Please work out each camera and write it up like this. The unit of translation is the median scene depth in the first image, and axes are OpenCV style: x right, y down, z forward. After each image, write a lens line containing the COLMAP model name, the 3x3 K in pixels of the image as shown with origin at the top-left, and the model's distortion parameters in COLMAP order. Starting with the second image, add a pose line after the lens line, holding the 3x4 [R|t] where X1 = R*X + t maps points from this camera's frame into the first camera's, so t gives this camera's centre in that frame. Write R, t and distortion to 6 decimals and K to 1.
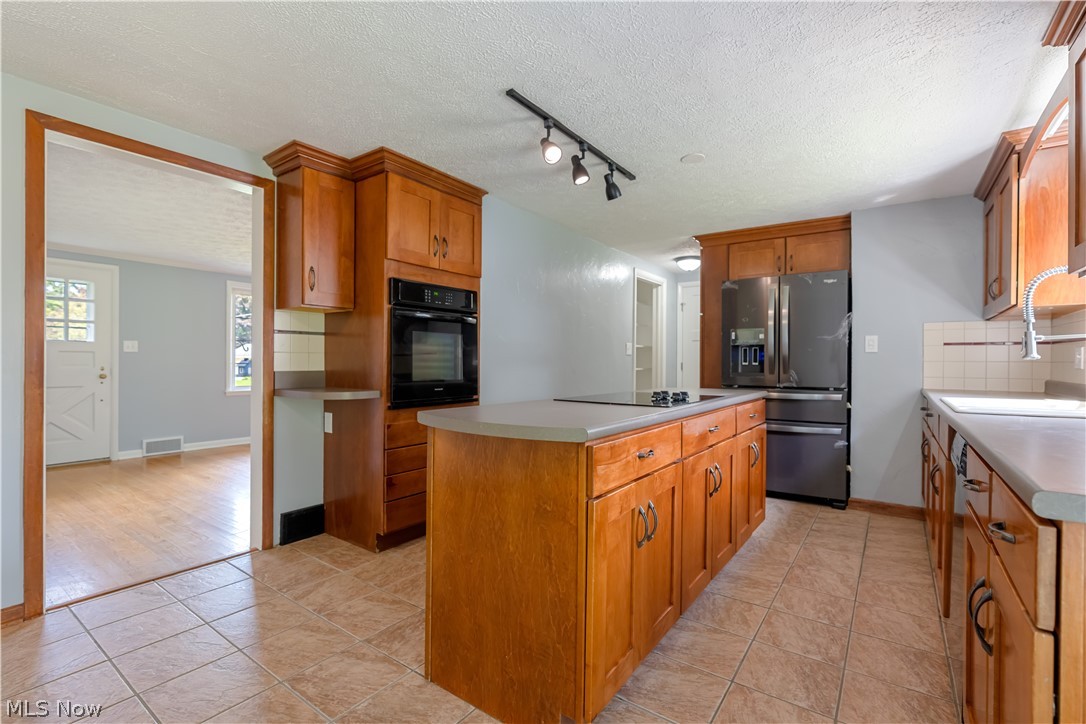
lens RADIAL K [[491.8, 0, 543.0], [0, 491.8, 362.0], [0, 0, 1]] dist [0.000793, 0.000024]
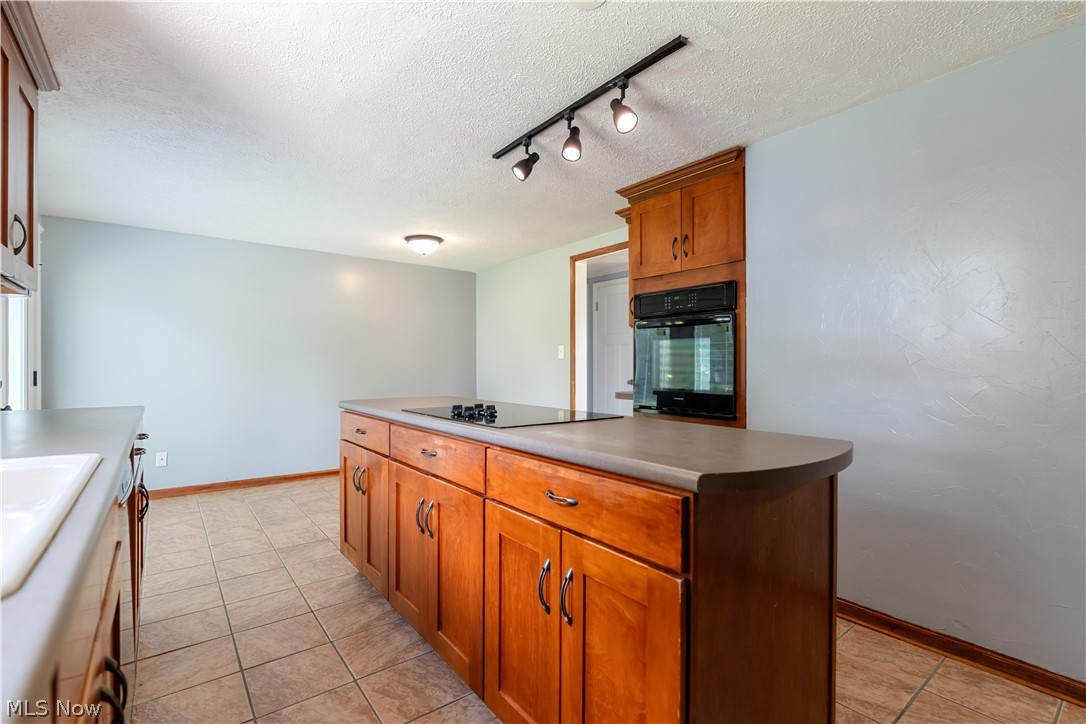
lens RADIAL K [[492.9, 0, 543.0], [0, 492.9, 368.9], [0, 0, 1]] dist [-0.001687, -0.000712]
pose [[-0.283533, 0.000355, -0.958962, 0.969759], [-0.007587, 0.999968, 0.002613, -0.003082], [0.958932, 0.008016, -0.283521, 1.288293]]
